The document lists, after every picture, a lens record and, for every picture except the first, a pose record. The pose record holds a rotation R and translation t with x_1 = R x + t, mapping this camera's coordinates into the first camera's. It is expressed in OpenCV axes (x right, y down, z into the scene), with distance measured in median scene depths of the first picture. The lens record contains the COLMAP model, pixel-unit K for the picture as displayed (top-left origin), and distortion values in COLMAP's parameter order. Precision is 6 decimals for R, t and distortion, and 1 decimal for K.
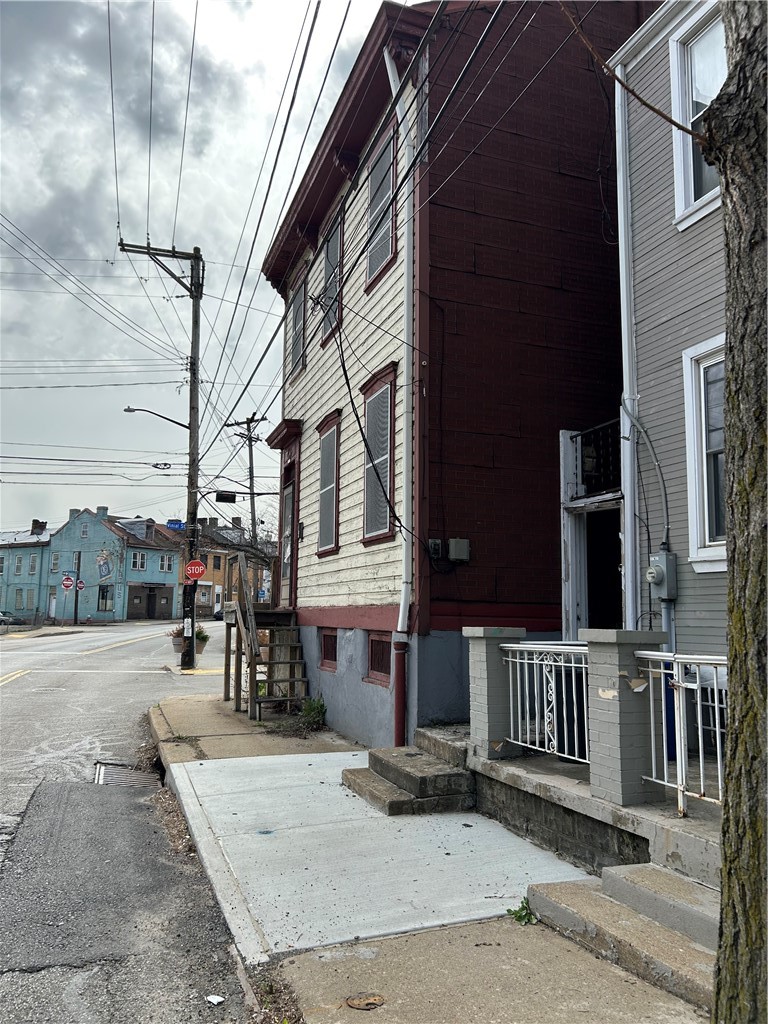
lens RADIAL K [[756.9, 0, 378.2], [0, 756.9, 514.4], [0, 0, 1]] dist [0.057345, -0.018867]
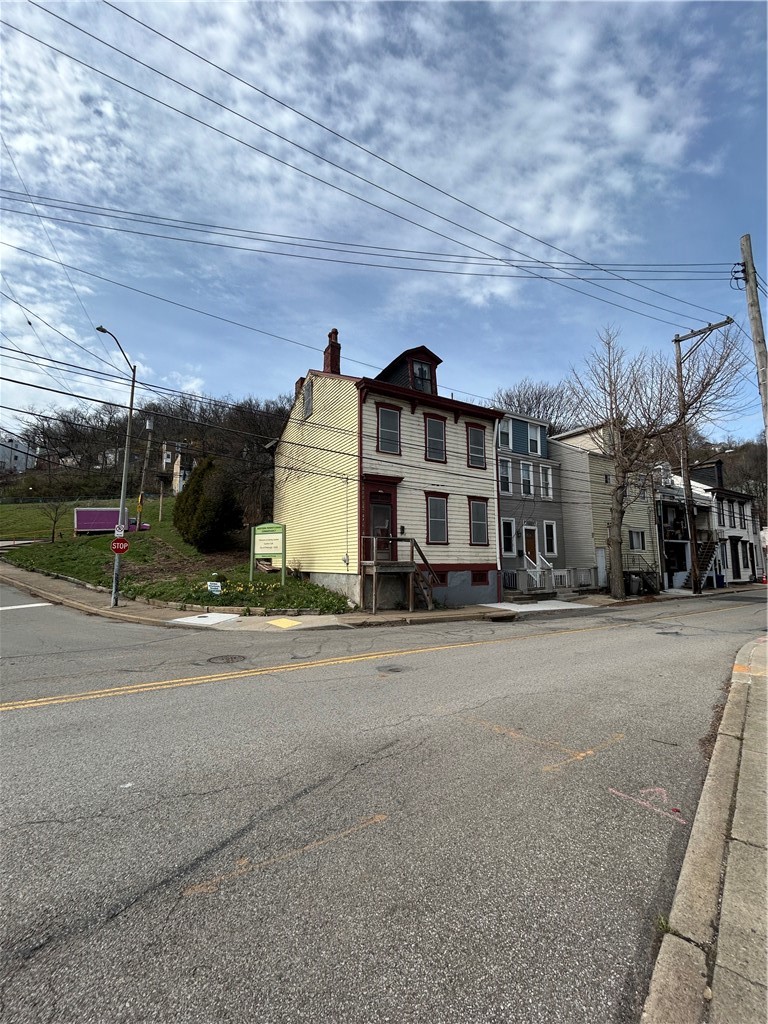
lens RADIAL K [[410.9, 0, 382.8], [0, 410.9, 510.5], [0, 0, 1]] dist [-0.004323, 0.001347]
pose [[-0.187129, 0.102249, 0.976999, -1.328176], [-0.137128, 0.982111, -0.129048, 0.135724], [-0.972717, -0.158122, -0.169760, 1.318641]]
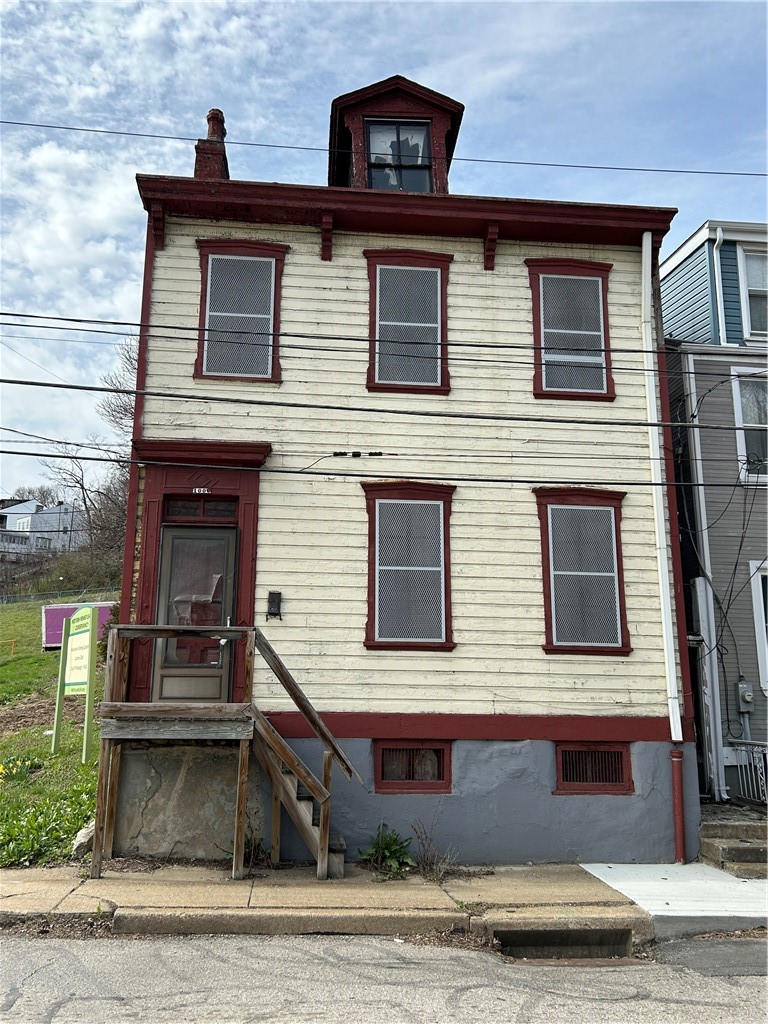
lens RADIAL K [[844.8, 0, 375.3], [0, 844.8, 507.6], [0, 0, 1]] dist [0.030924, -0.011555]
pose [[0.242839, 0.206336, 0.947868, -0.888998], [-0.137254, 0.974595, -0.176991, 0.064358], [-0.960307, -0.087119, 0.264990, 0.729517]]
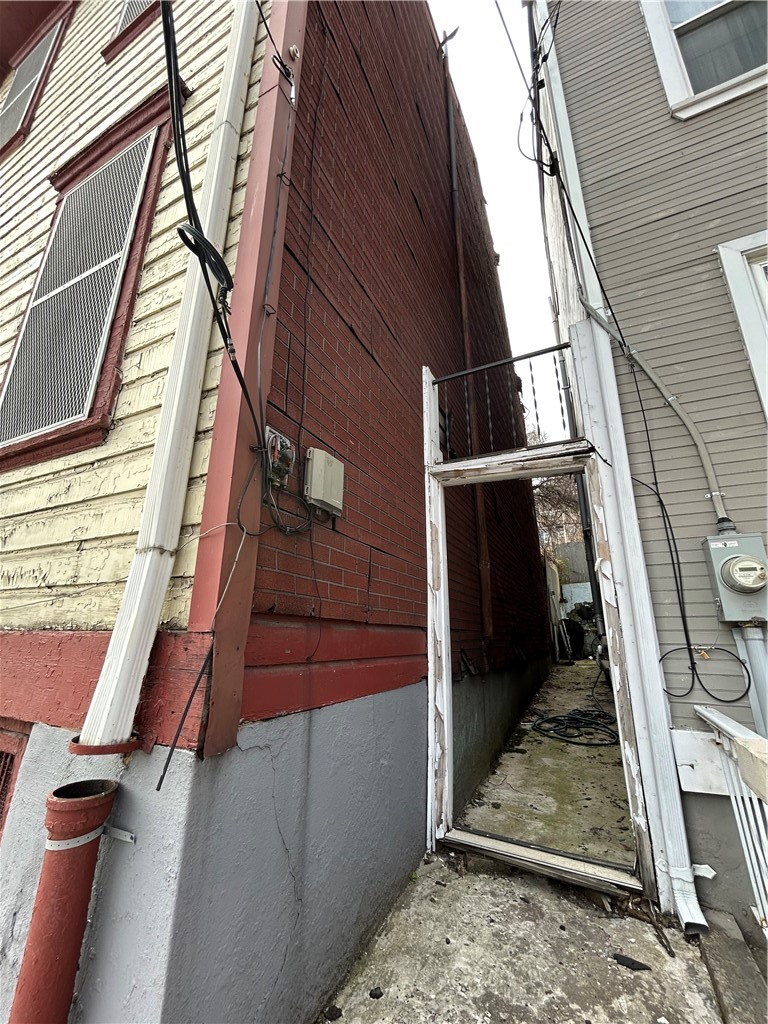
lens RADIAL K [[410.9, 0, 382.1], [0, 410.9, 511.5], [0, 0, 1]] dist [-0.004323, 0.001347]
pose [[0.710312, 0.197076, 0.675735, -0.006650], [-0.091968, 0.977760, -0.188487, 0.062975], [-0.697853, 0.071739, 0.712639, 0.539957]]
